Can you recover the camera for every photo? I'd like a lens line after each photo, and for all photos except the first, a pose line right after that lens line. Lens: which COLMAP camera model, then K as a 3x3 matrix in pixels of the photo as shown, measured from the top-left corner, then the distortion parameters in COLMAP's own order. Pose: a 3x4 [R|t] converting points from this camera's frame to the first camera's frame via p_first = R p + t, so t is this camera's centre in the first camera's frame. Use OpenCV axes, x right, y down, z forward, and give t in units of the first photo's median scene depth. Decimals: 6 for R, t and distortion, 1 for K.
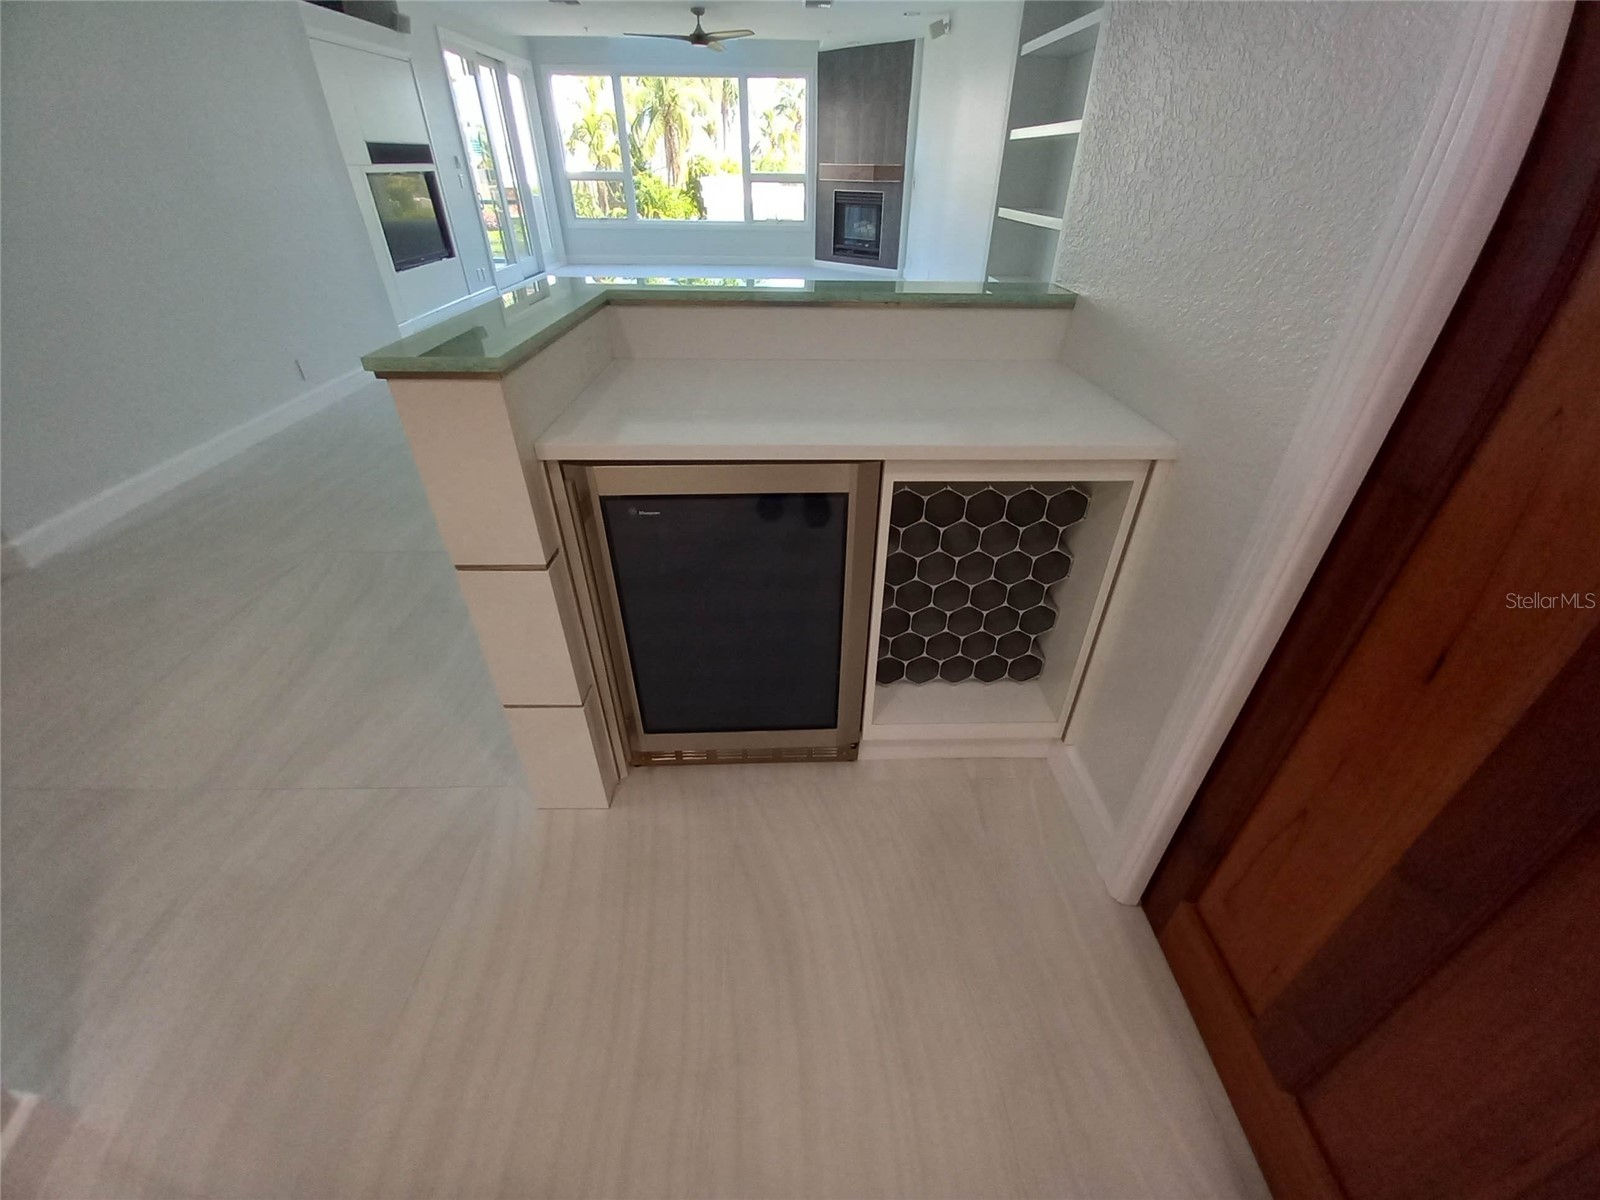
lens RADIAL K [[653.3, 0, 811.8], [0, 653.3, 597.7], [0, 0, 1]] dist [0.001124, -0.000744]
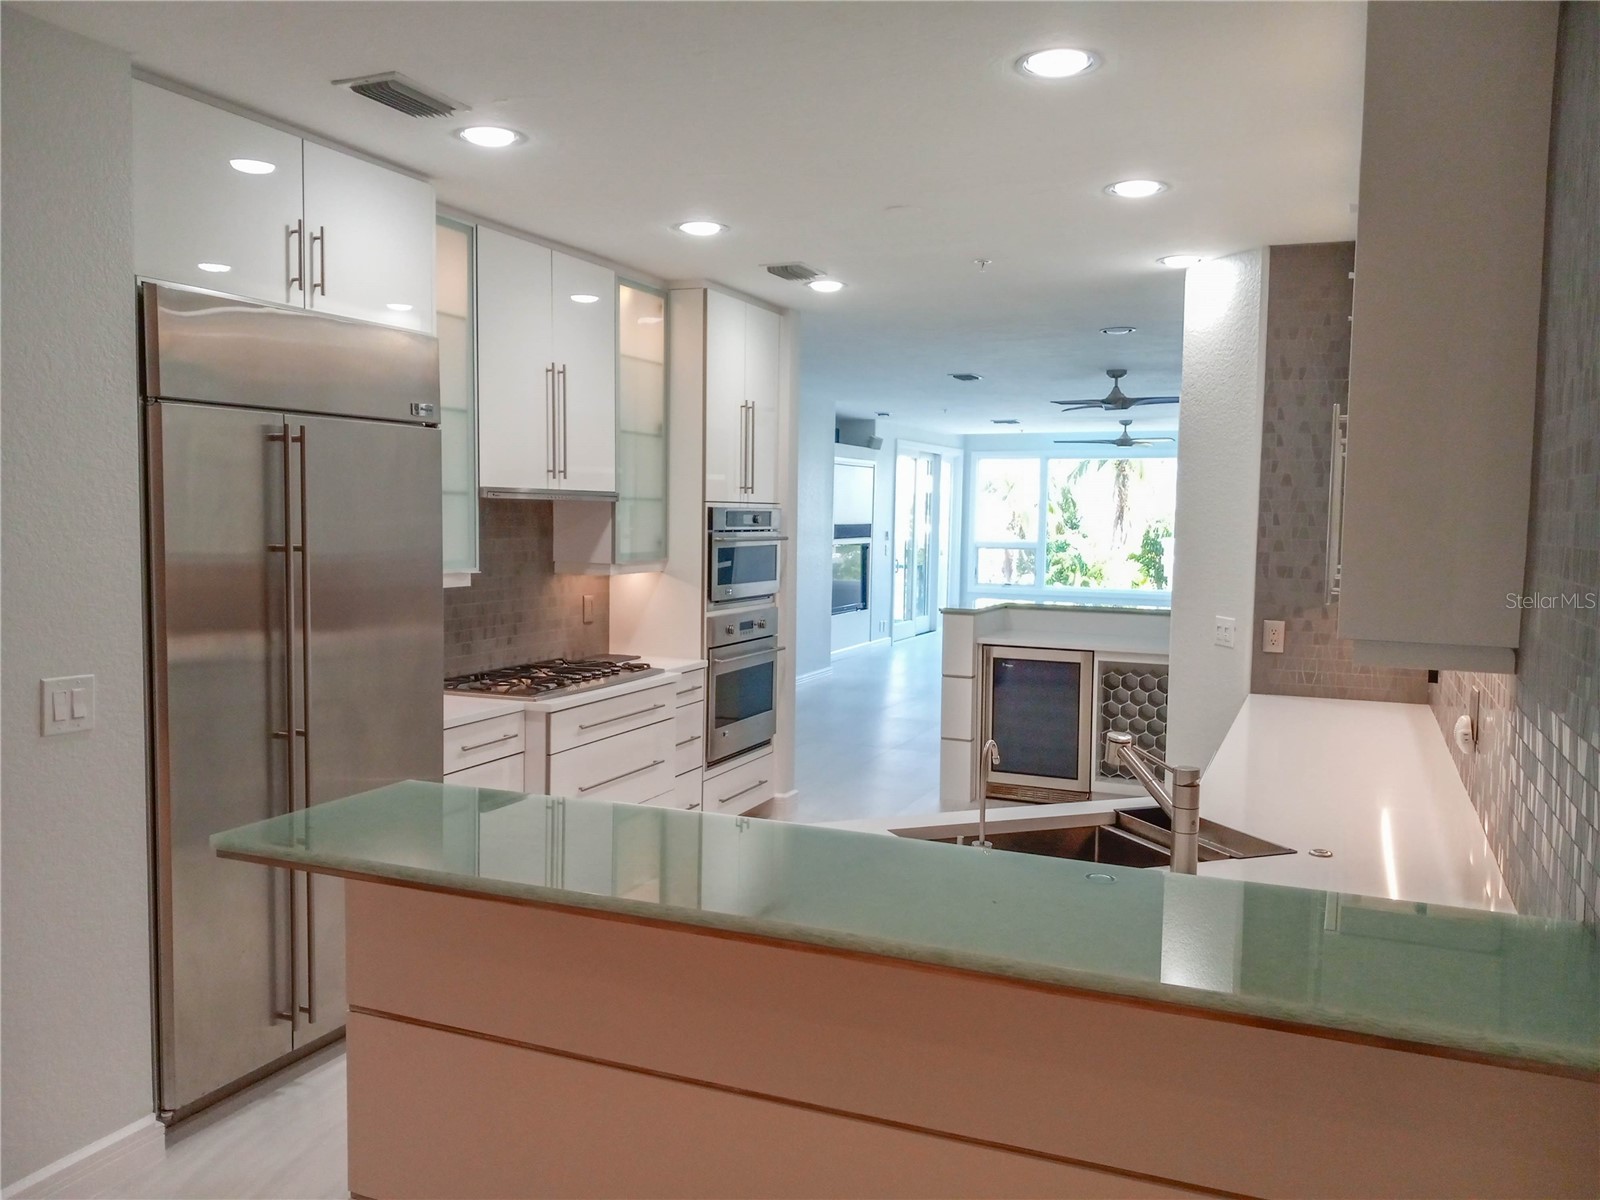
lens RADIAL K [[1295.2, 0, 800.4], [0, 1295.2, 601.5], [0, 0, 1]] dist [0.001405, 0.000102]
pose [[0.909377, 0.027876, -0.415039, 0.185689], [-0.229841, 0.865286, -0.445480, 0.347857], [0.346709, 0.500502, 0.793278, -0.580194]]
